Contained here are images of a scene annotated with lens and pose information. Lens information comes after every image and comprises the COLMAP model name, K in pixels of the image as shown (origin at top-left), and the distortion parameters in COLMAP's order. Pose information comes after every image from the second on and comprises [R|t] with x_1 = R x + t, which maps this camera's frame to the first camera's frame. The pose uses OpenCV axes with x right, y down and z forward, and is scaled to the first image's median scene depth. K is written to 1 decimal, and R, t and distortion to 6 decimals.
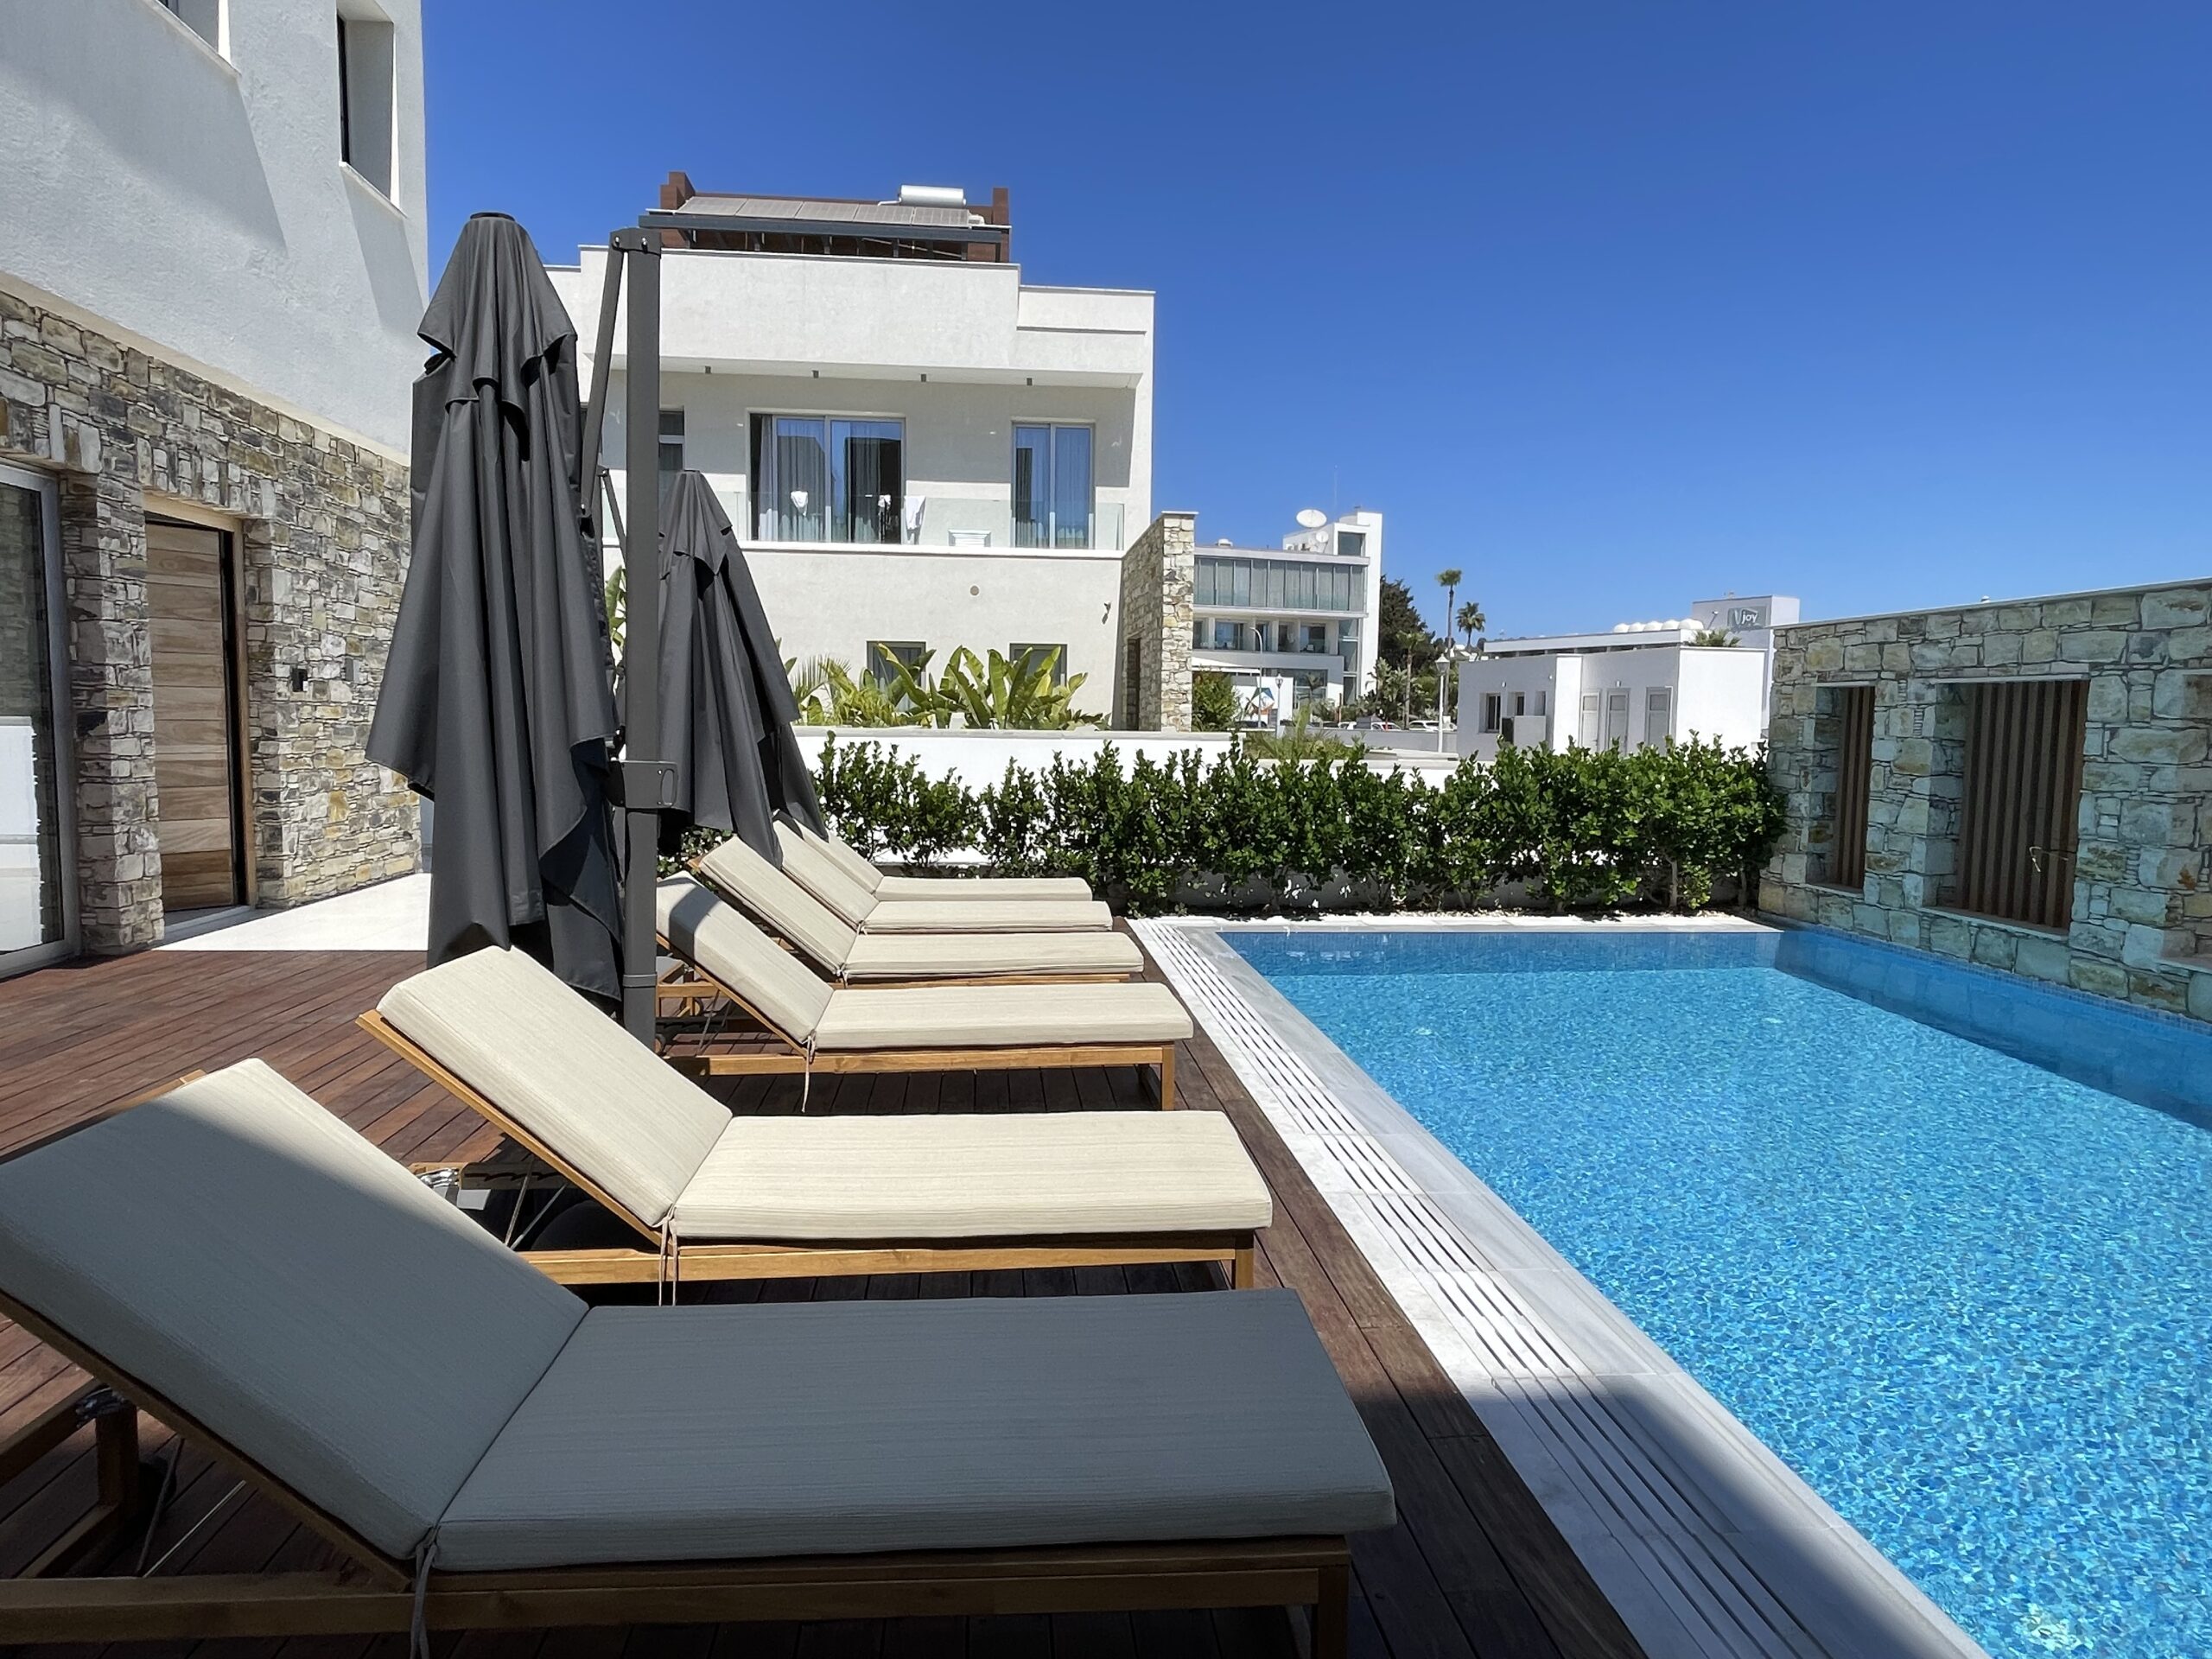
lens RADIAL K [[1249.2, 0, 1095.8], [0, 1249.2, 815.7], [0, 0, 1]] dist [-0.000989, -0.003838]
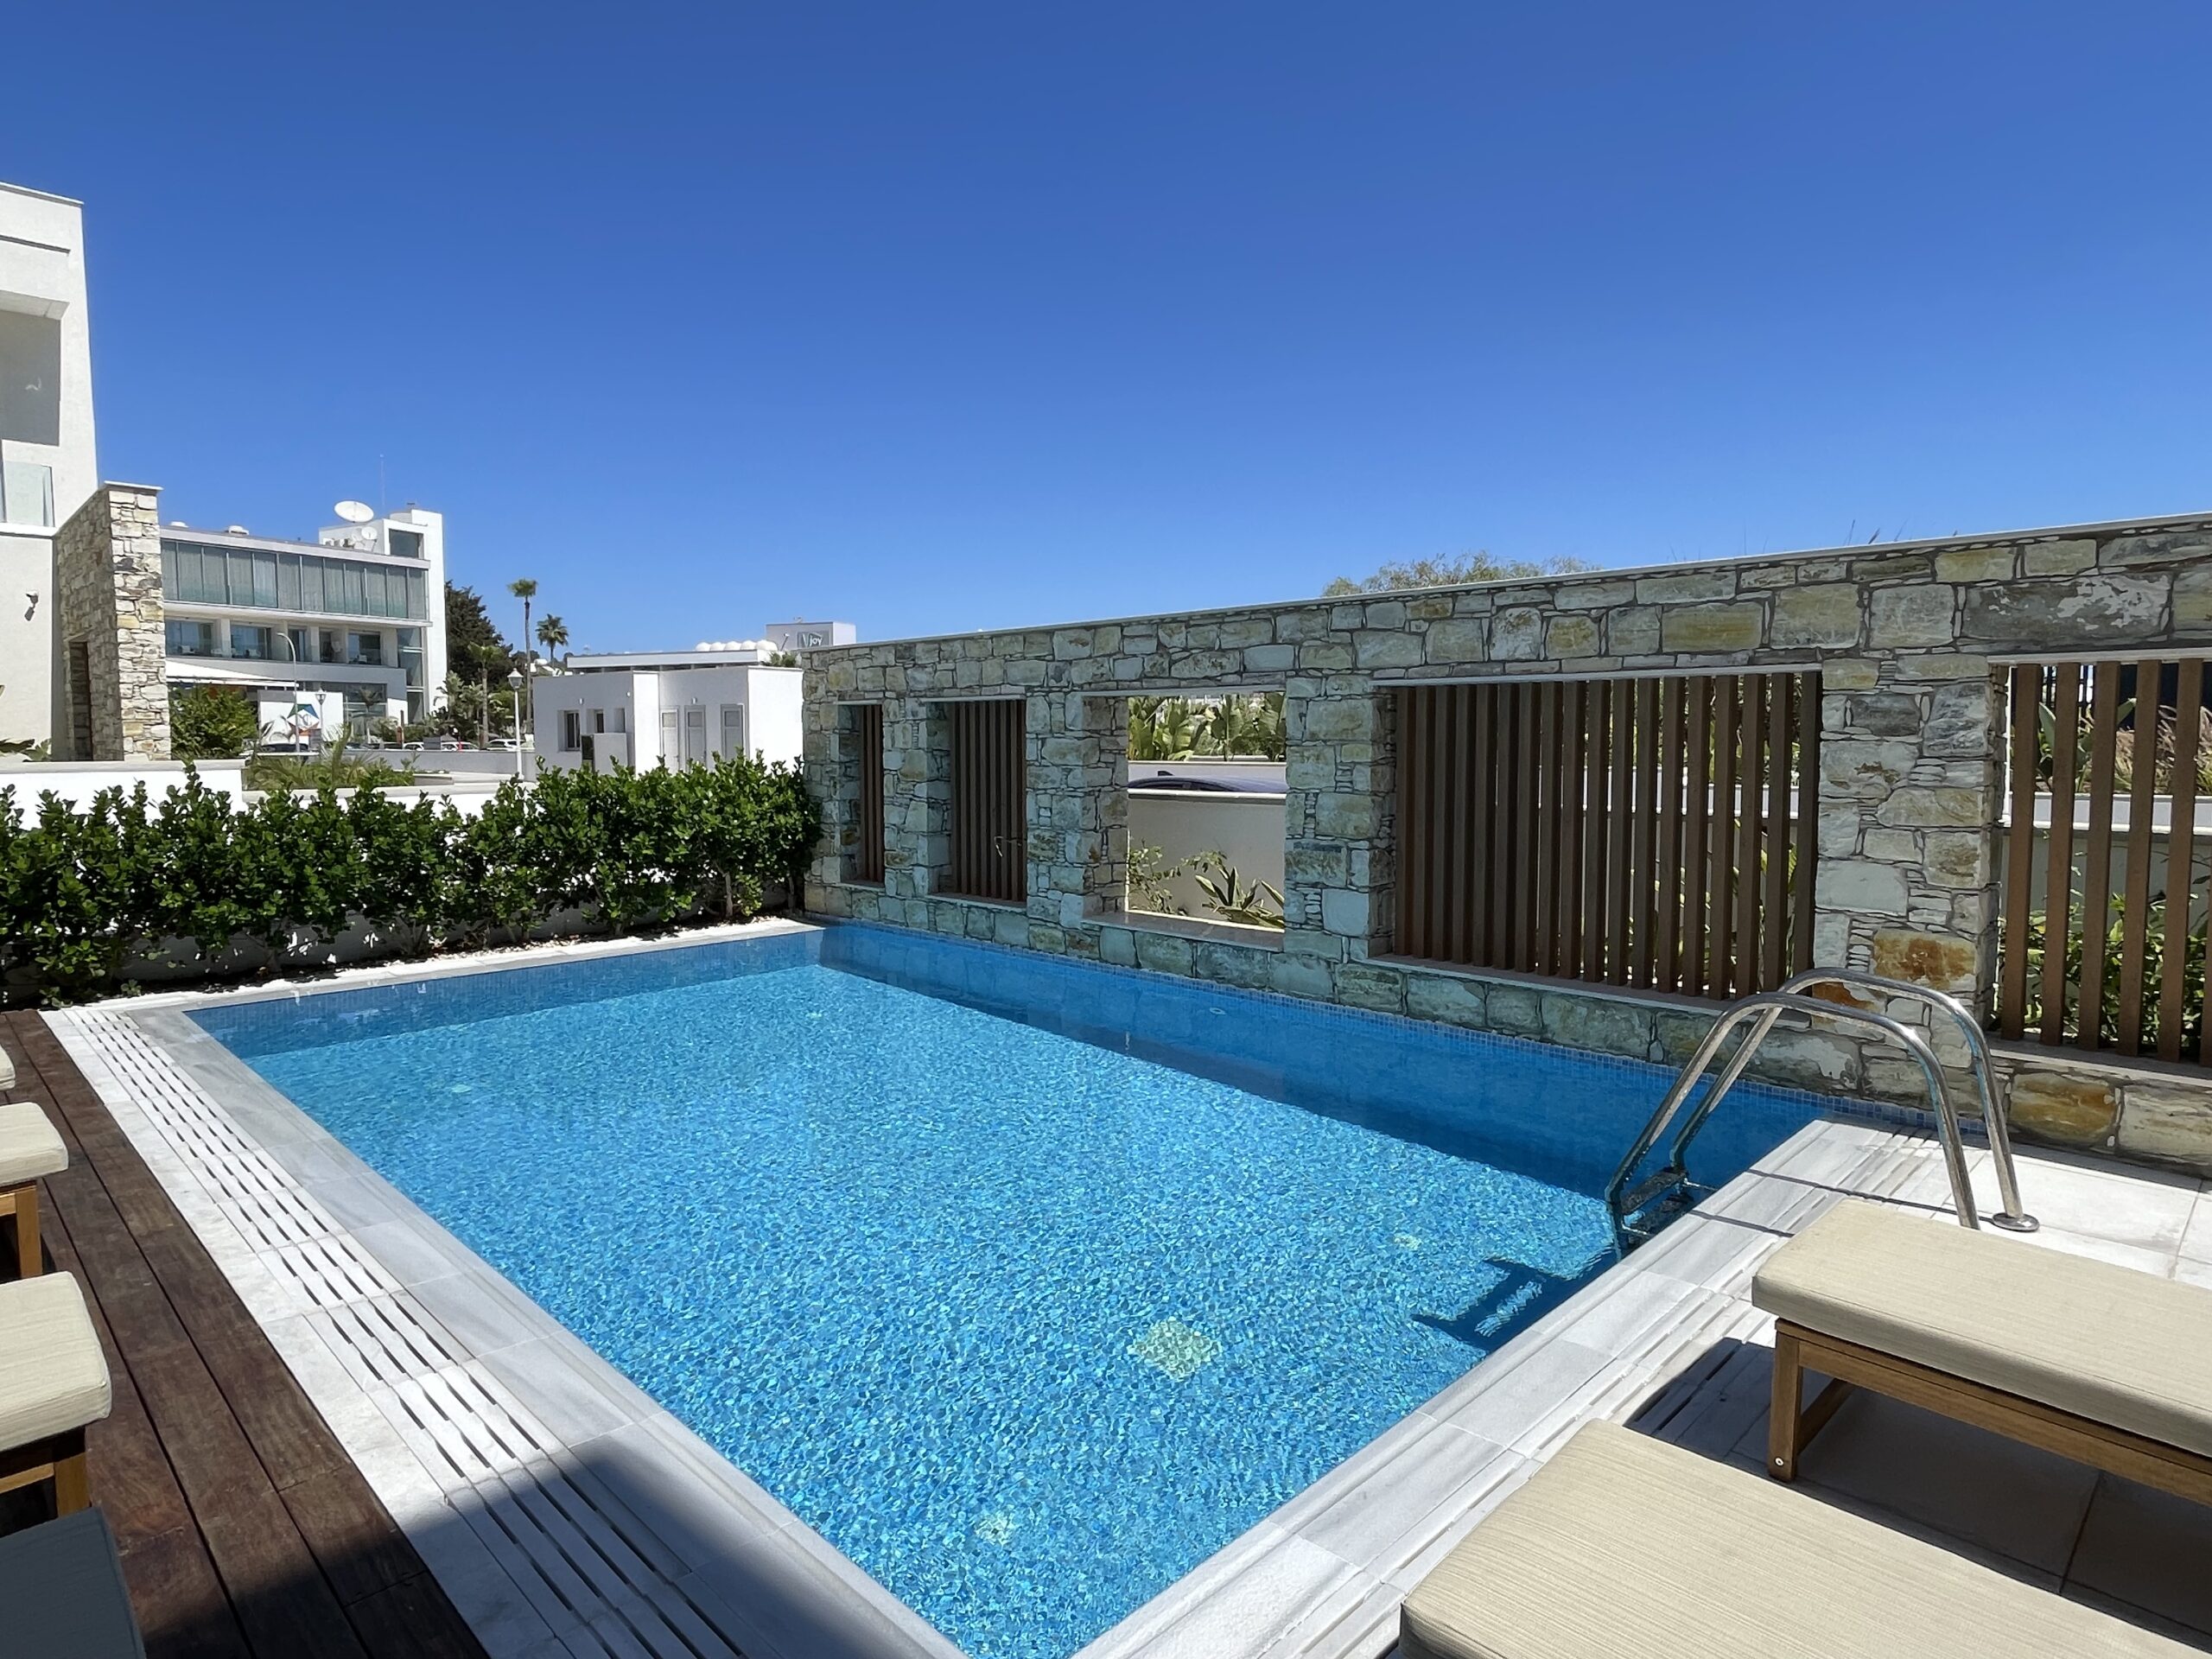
lens RADIAL K [[1249.2, 0, 1094.3], [0, 1249.2, 813.2], [0, 0, 1]] dist [-0.000989, -0.003838]
pose [[0.769705, -0.055019, 0.636024, 0.046184], [0.064533, 0.997882, 0.008224, -0.001988], [-0.635130, 0.034714, 0.771625, 0.005703]]
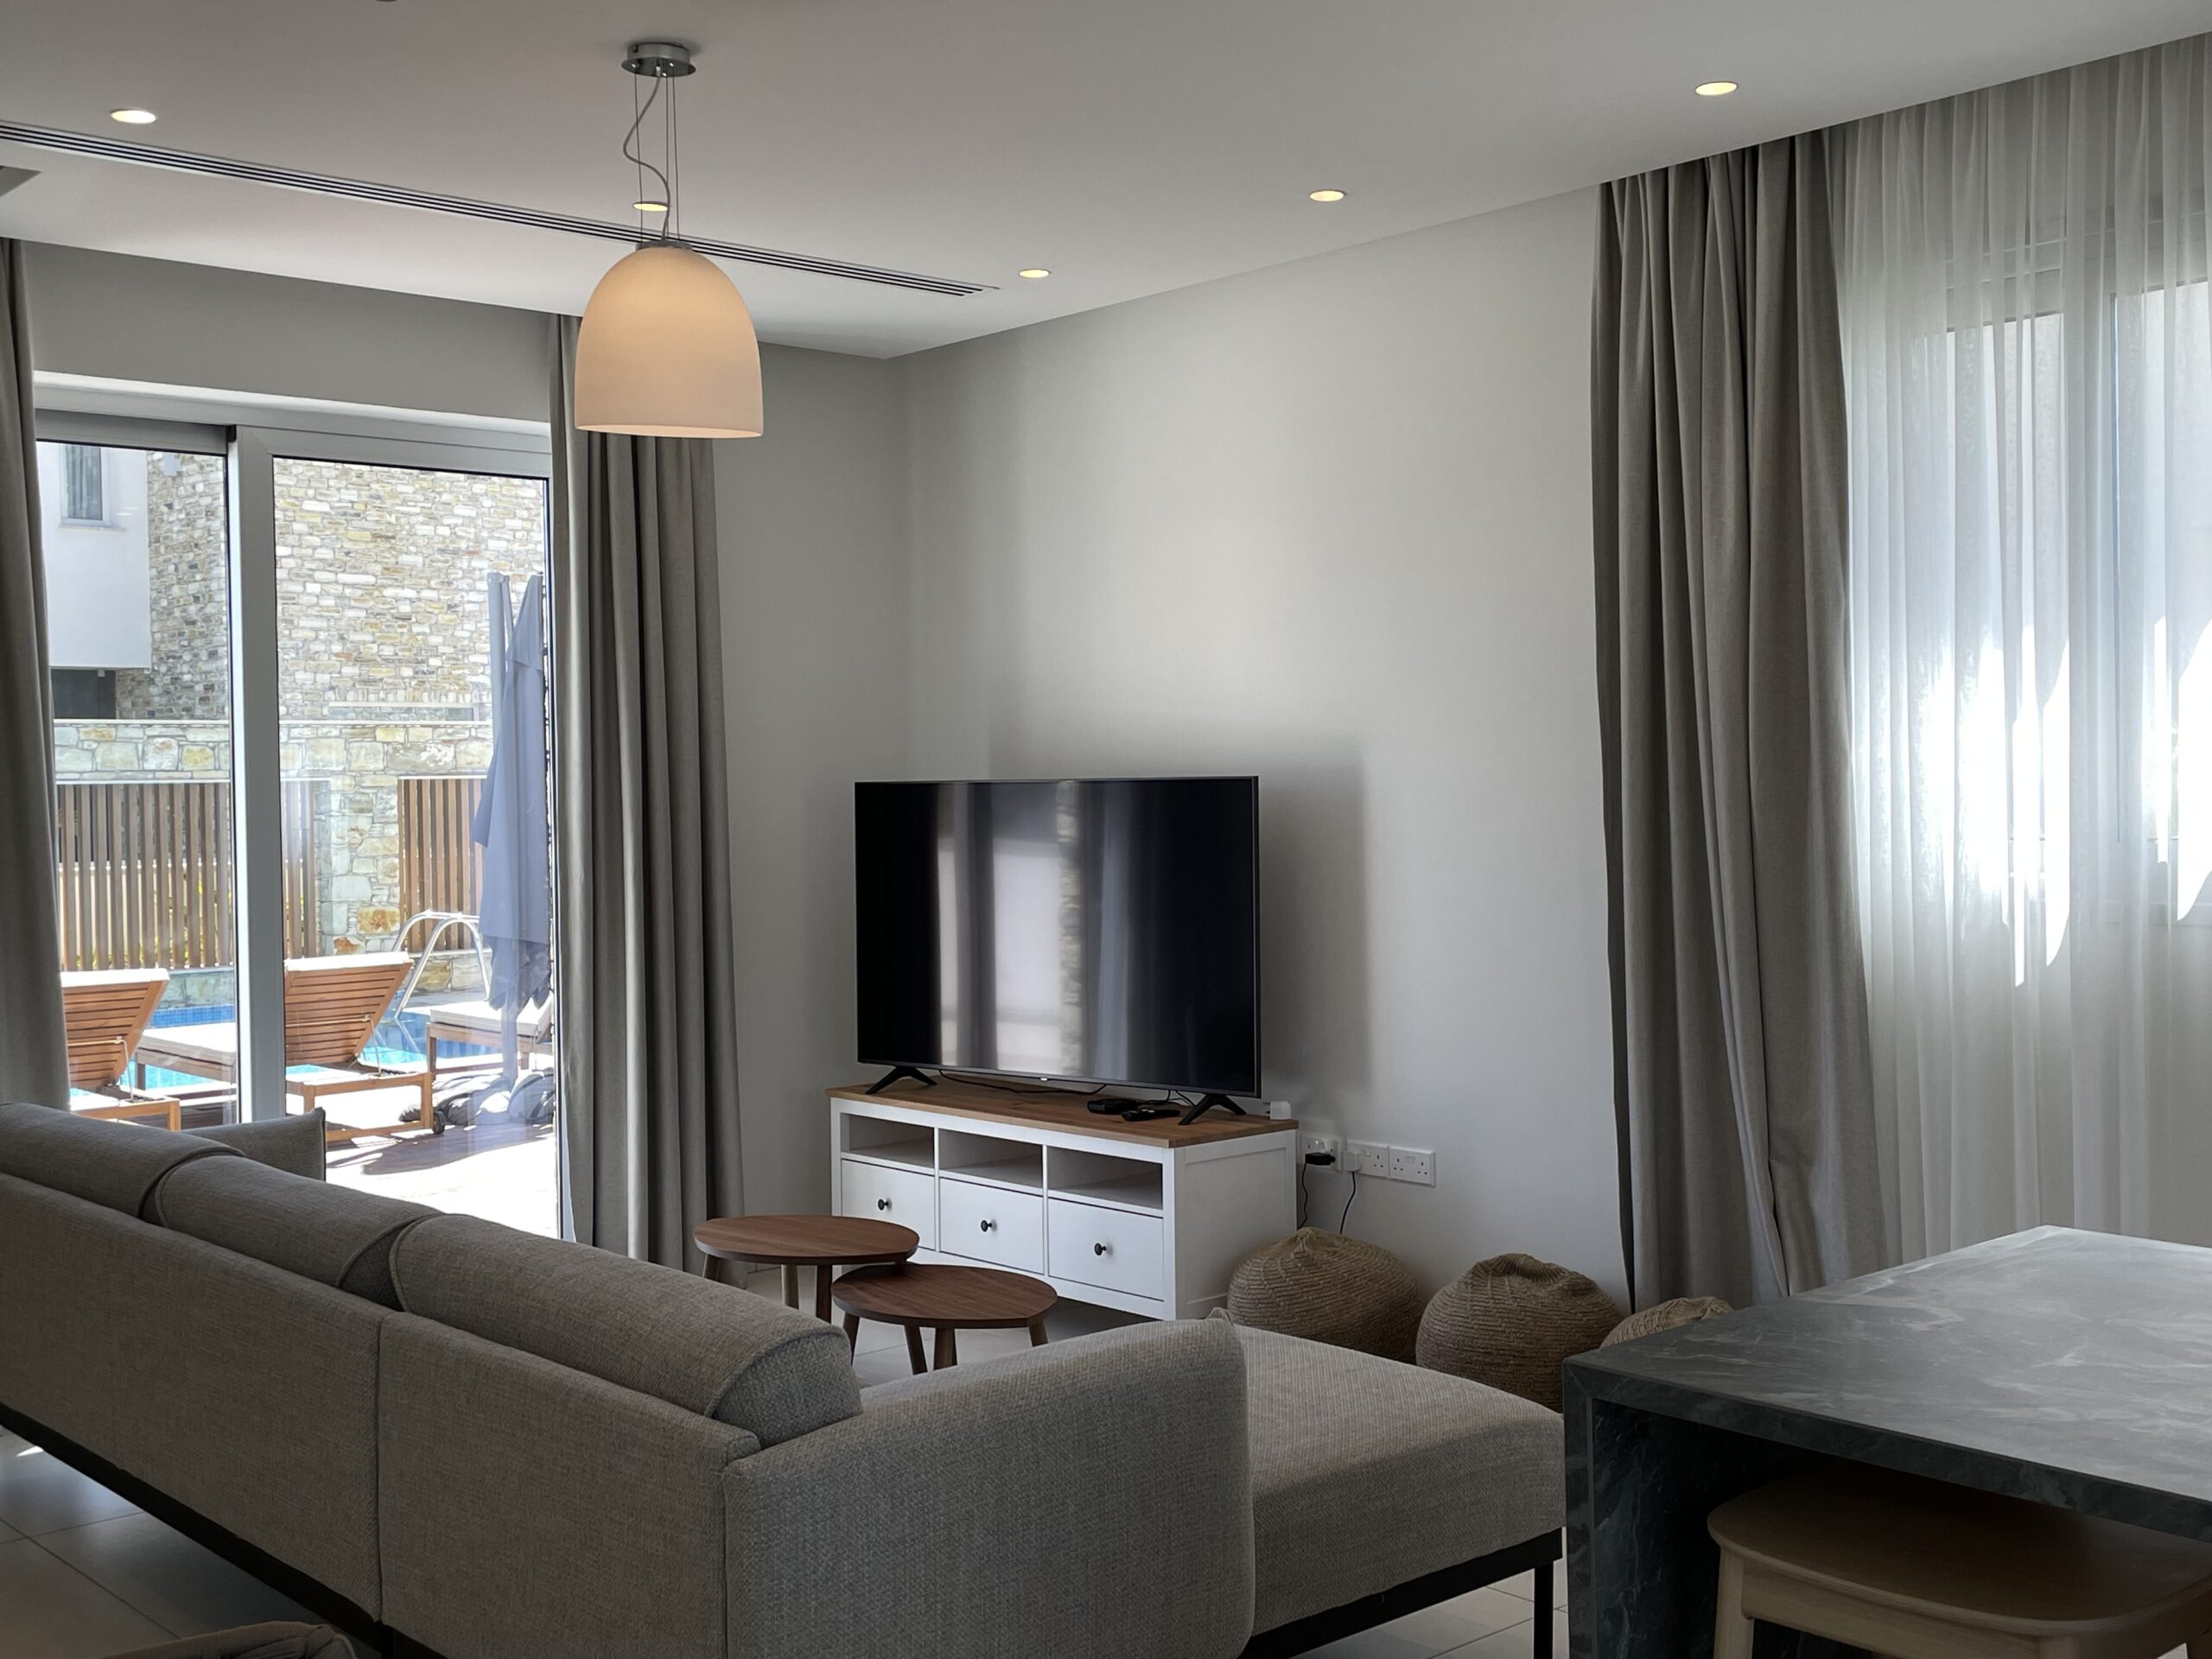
lens RADIAL K [[2410.6, 0, 1153.4], [0, 2410.6, 797.4], [0, 0, 1]] dist [0.057352, 0.000000]
pose [[-0.607118, -0.010903, 0.794537, -1.583601], [0.071645, 0.995082, 0.068400, -0.127020], [-0.791375, 0.098452, -0.603351, 1.001521]]
